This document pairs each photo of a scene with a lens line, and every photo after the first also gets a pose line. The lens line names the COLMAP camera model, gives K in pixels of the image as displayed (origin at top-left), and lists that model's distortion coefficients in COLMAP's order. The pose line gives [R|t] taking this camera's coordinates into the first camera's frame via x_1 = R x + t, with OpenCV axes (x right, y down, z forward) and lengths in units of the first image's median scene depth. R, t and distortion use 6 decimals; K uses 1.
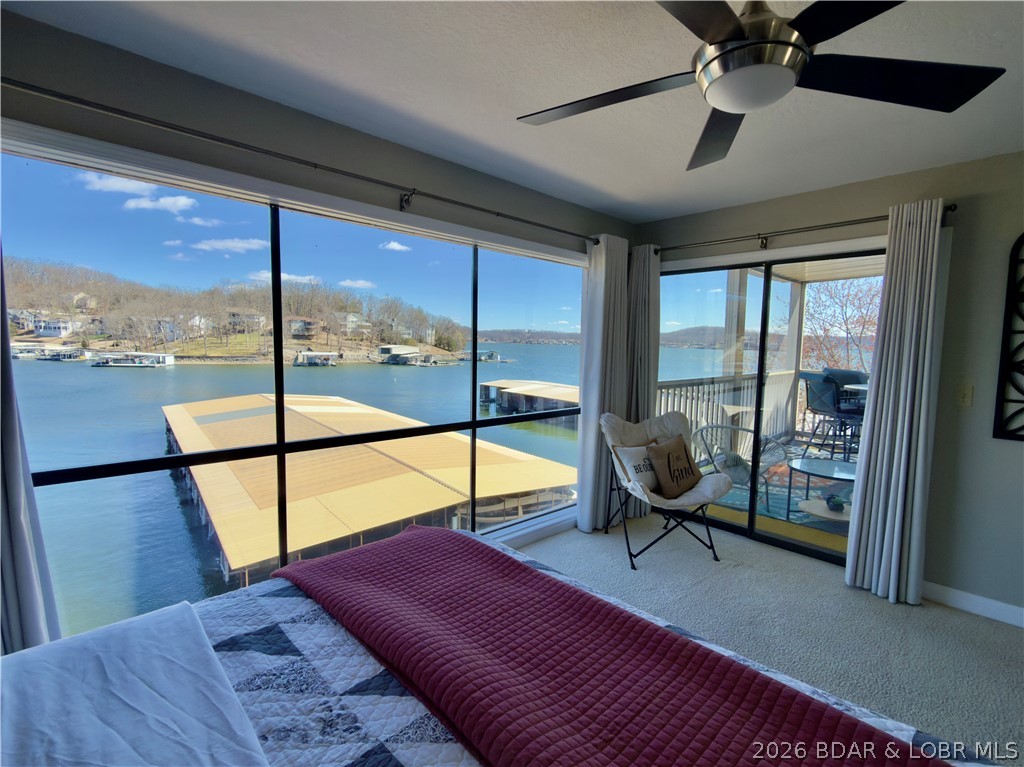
lens RADIAL K [[487.0, 0, 508.2], [0, 487.0, 391.5], [0, 0, 1]] dist [-0.001019, 0.000313]
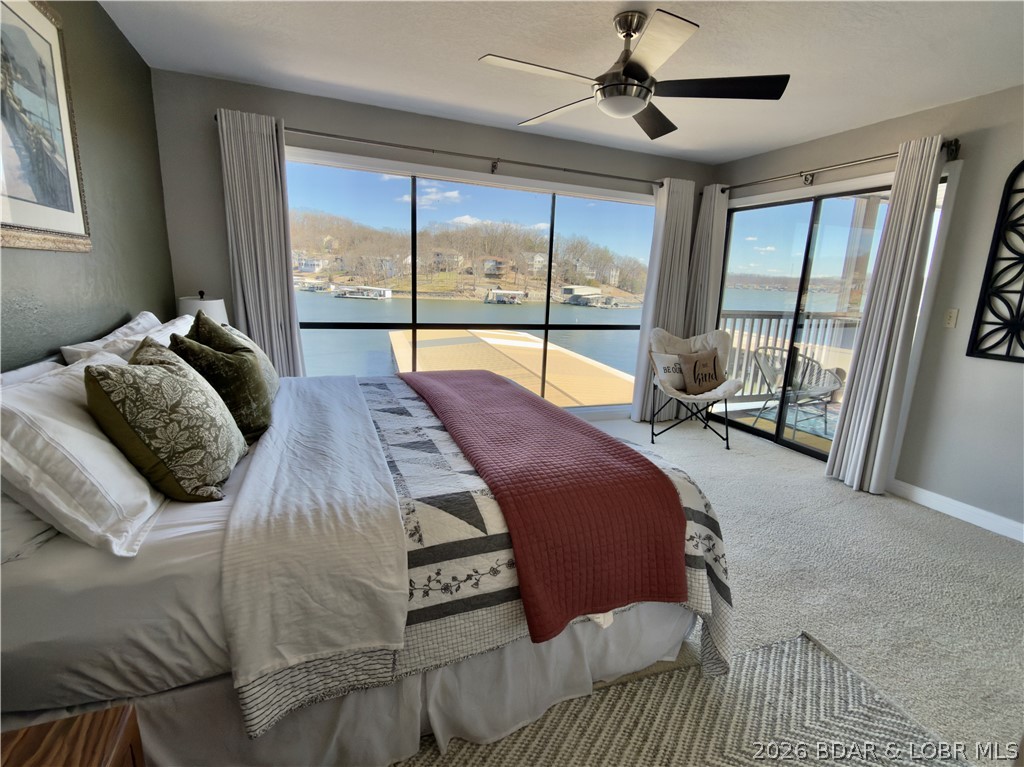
lens RADIAL K [[487.0, 0, 511.6], [0, 487.0, 401.4], [0, 0, 1]] dist [-0.001019, 0.000313]
pose [[0.932798, 0.105780, -0.344527, 0.341133], [-0.058362, 0.987675, 0.145230, 0.079013], [0.355643, -0.115363, 0.927475, -0.355403]]
